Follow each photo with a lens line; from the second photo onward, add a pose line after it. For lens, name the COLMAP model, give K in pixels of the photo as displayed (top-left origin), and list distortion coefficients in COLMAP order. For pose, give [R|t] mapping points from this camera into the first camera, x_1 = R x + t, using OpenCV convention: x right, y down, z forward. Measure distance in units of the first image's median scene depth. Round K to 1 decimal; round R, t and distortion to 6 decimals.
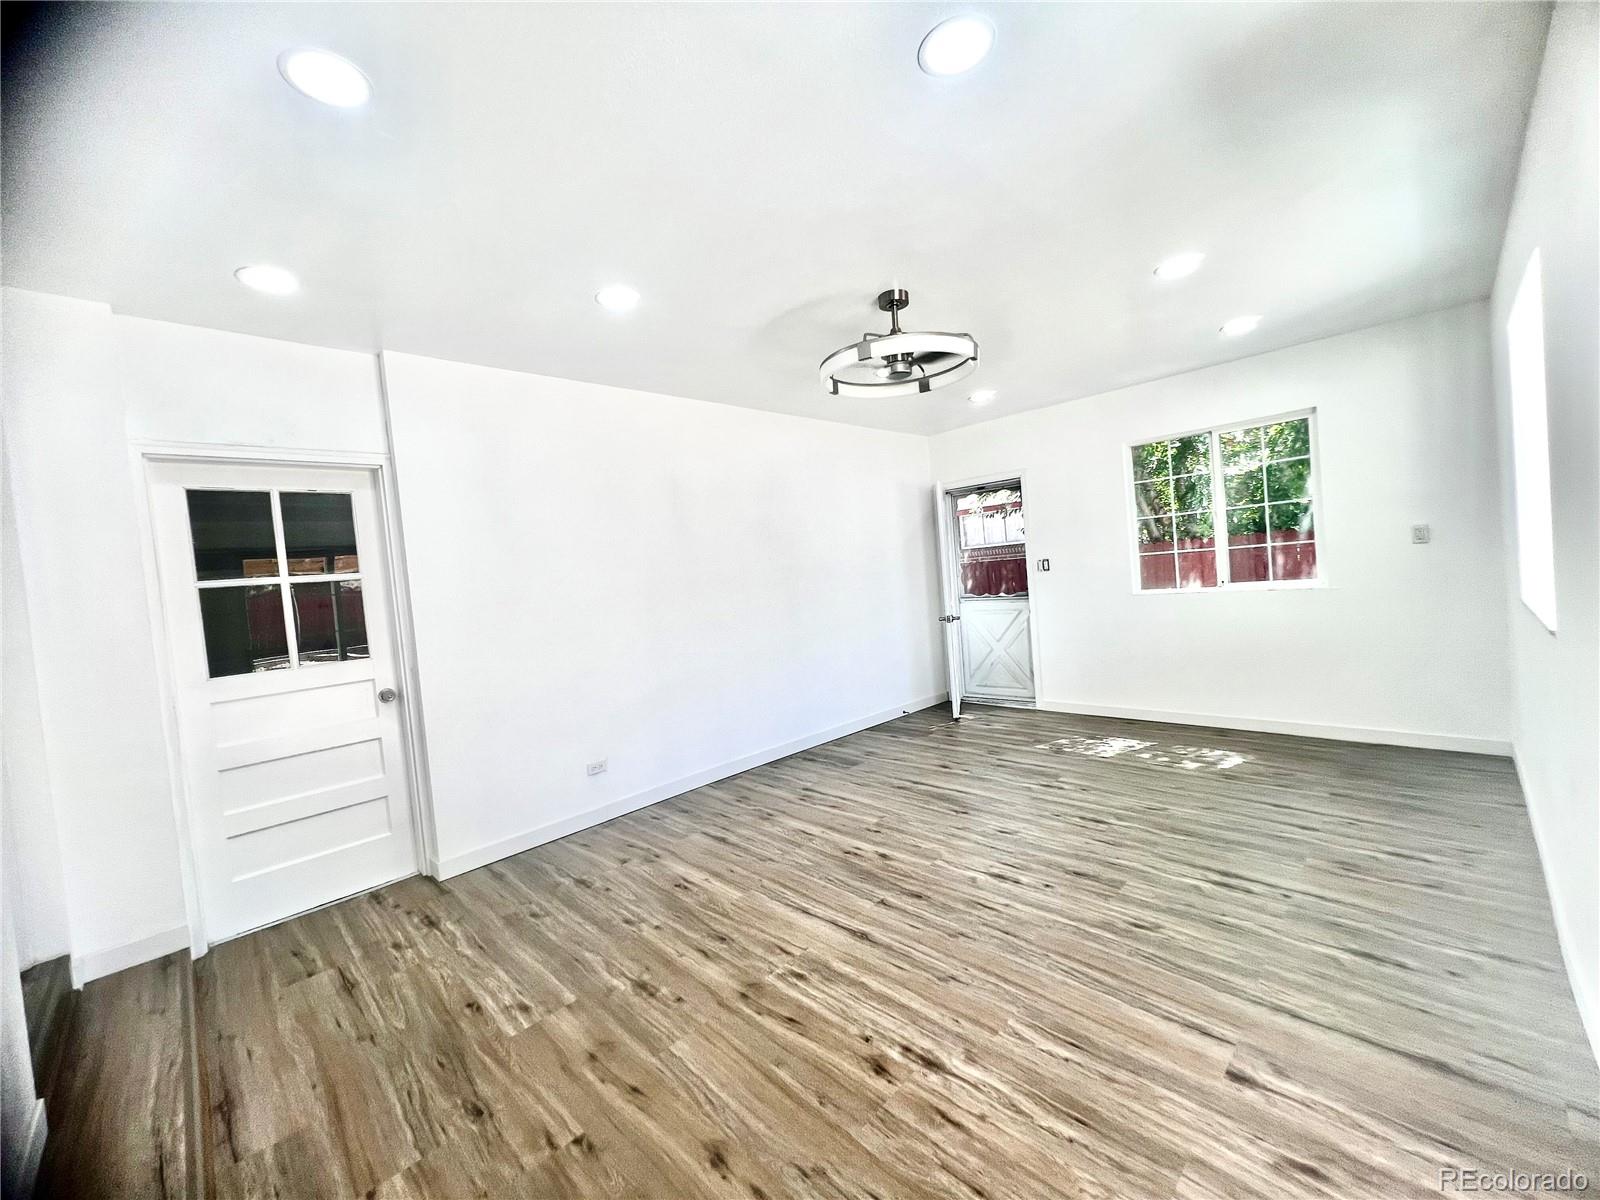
lens RADIAL K [[636.5, 0, 799.3], [0, 636.5, 600.5], [0, 0, 1]] dist [0.000633, 0.000238]
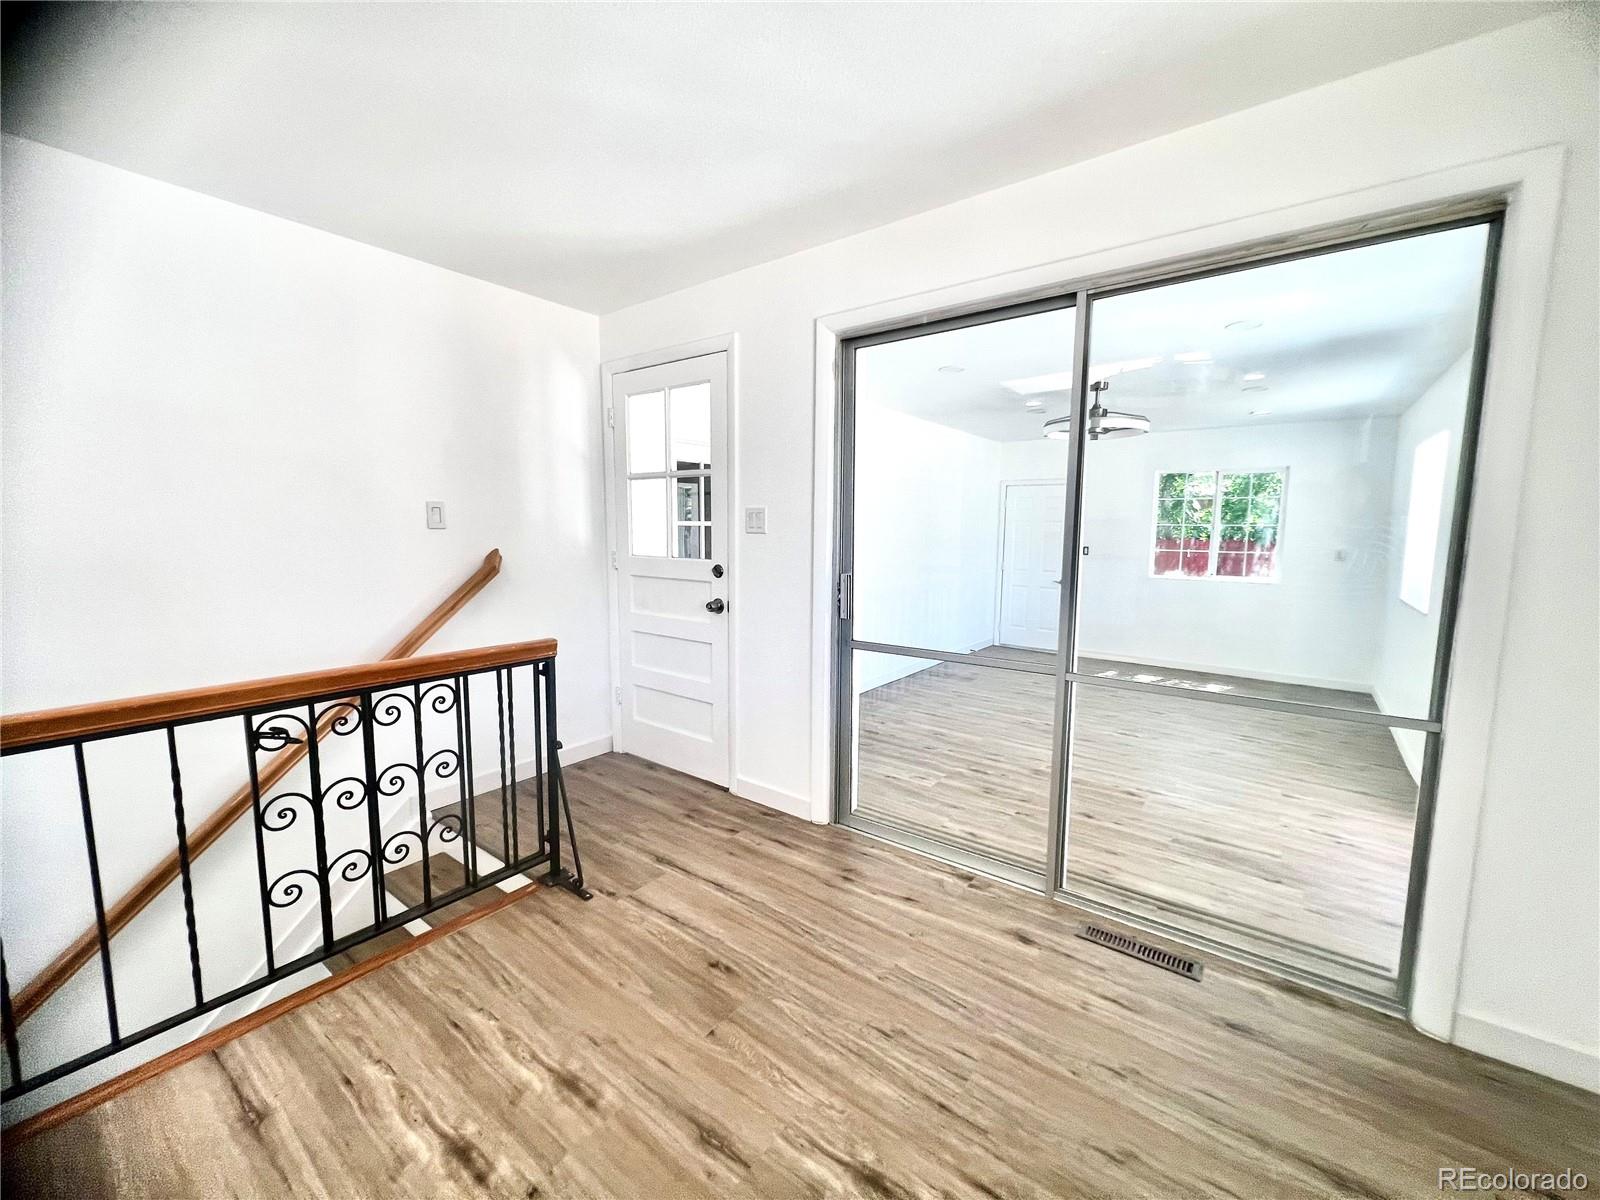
lens RADIAL K [[636.5, 0, 801.7], [0, 636.5, 600.7], [0, 0, 1]] dist [0.000633, 0.000238]
pose [[0.985453, 0.077237, 0.151386, -0.806651], [-0.087860, 0.994024, 0.064781, 0.033718], [-0.145477, -0.077140, 0.986350, -0.533415]]
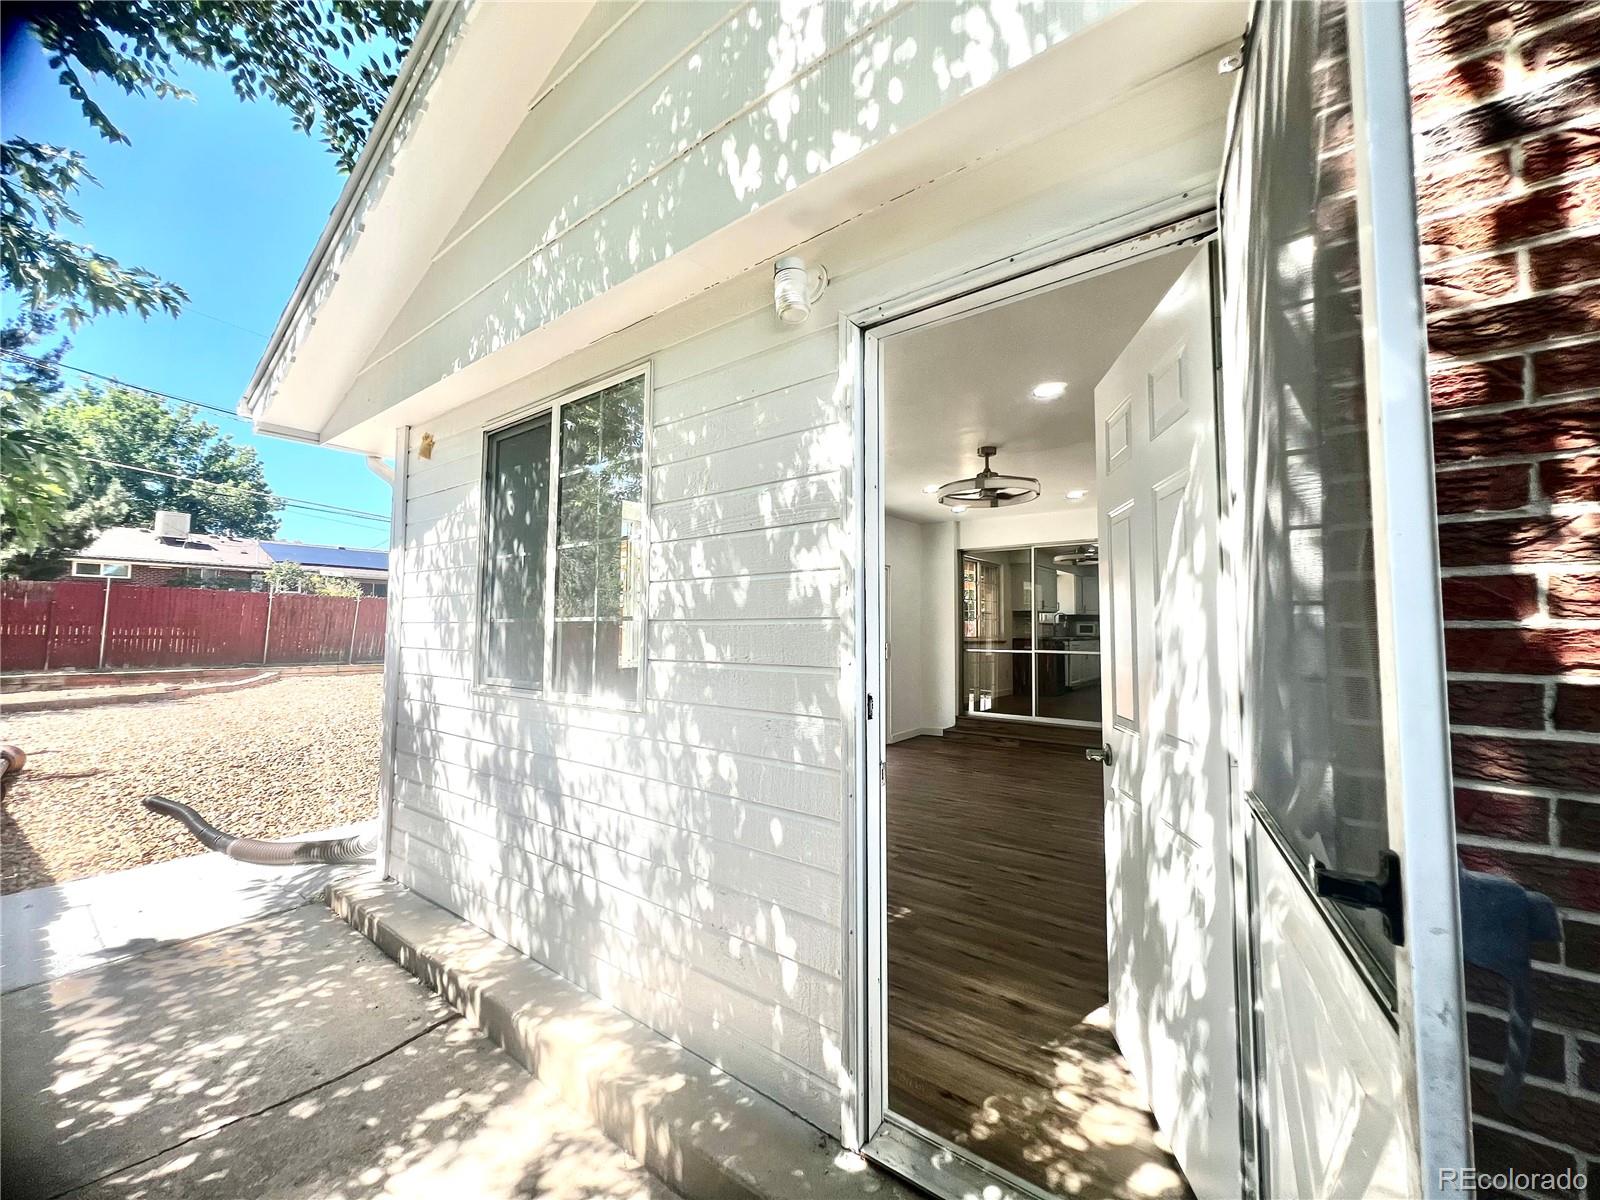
lens RADIAL K [[640.7, 0, 803.3], [0, 640.7, 598.1], [0, 0, 1]] dist [-0.000669, -0.000010]
pose [[-0.987742, 0.077201, -0.135667, 0.856600], [0.078692, 0.996883, -0.005653, -0.133075], [0.134808, -0.016259, -0.990738, 2.555013]]
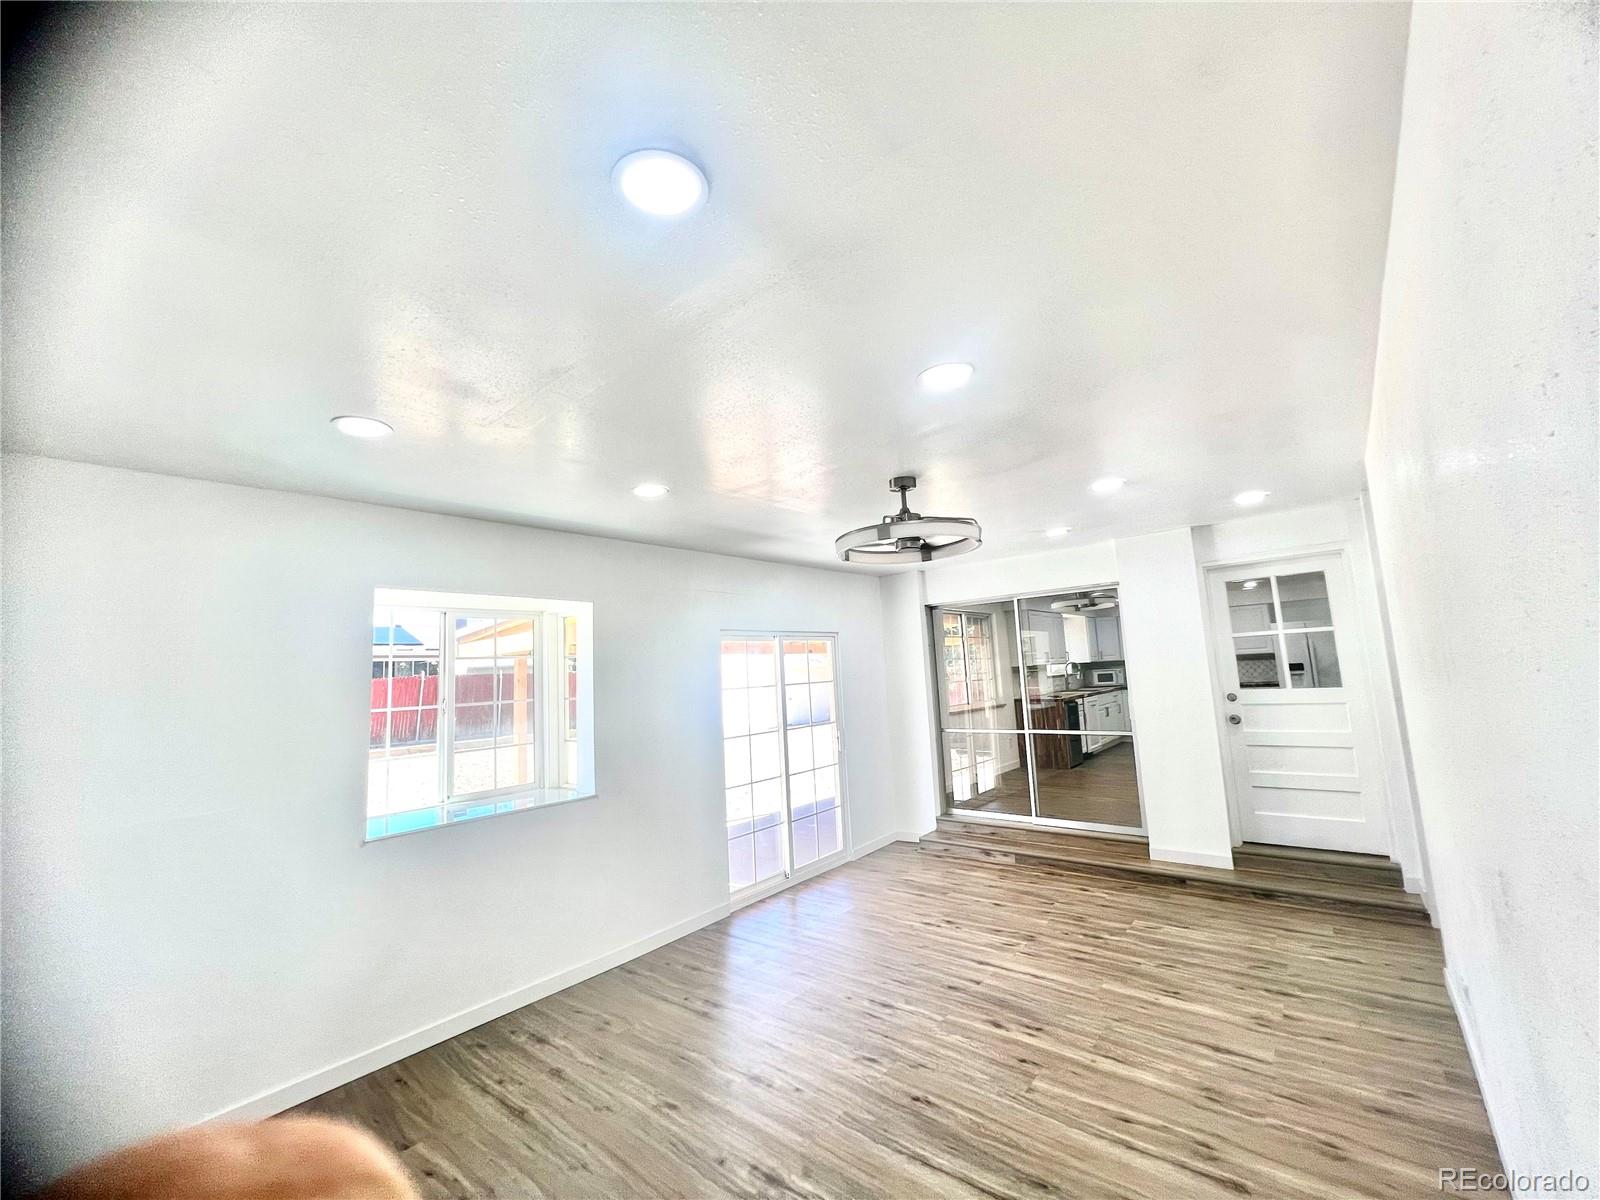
lens RADIAL K [[636.5, 0, 797.2], [0, 636.5, 594.5], [0, 0, 1]] dist [0.000633, 0.000238]
pose [[-0.987353, 0.125579, -0.096766, 0.465858], [0.133625, 0.987658, -0.081707, -0.217570], [0.085311, -0.093604, -0.991948, 2.091358]]
